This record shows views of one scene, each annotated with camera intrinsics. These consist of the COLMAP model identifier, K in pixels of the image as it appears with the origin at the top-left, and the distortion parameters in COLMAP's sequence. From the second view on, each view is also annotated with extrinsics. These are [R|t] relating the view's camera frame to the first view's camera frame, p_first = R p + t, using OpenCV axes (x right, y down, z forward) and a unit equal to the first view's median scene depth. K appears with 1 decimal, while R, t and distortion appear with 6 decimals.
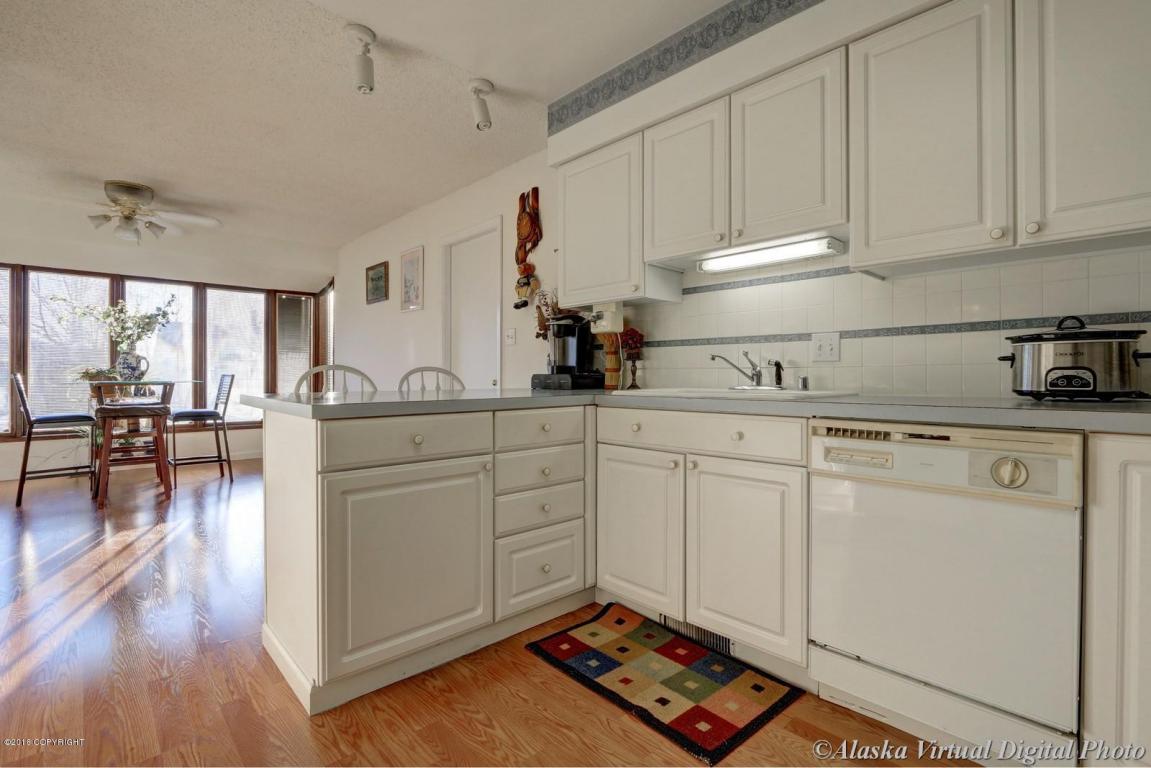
lens RADIAL K [[535.1, 0, 538.2], [0, 535.1, 388.1], [0, 0, 1]] dist [-0.029207, 0.006227]
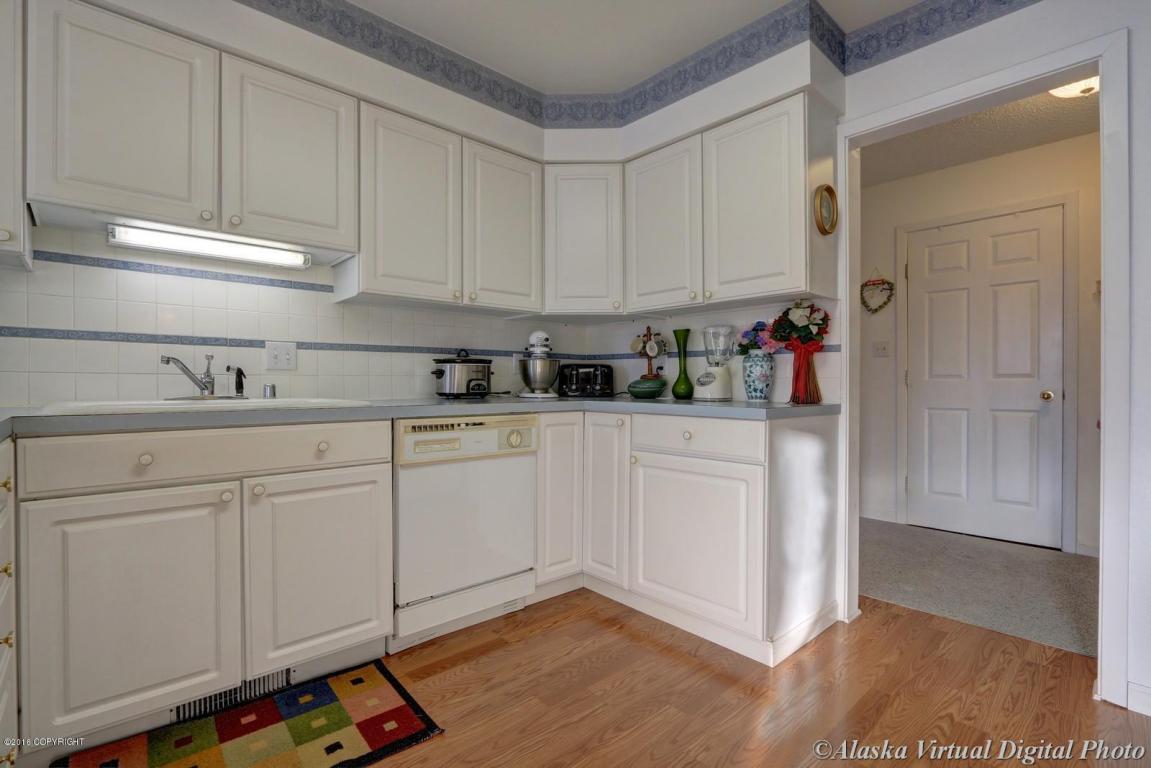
lens RADIAL K [[535.1, 0, 573.3], [0, 535.1, 392.7], [0, 0, 1]] dist [-0.029207, 0.006227]
pose [[-0.034633, -0.019162, 0.999216, -0.649274], [0.020635, 0.999589, 0.019884, -0.018637], [-0.999187, 0.021307, -0.034224, 0.603940]]
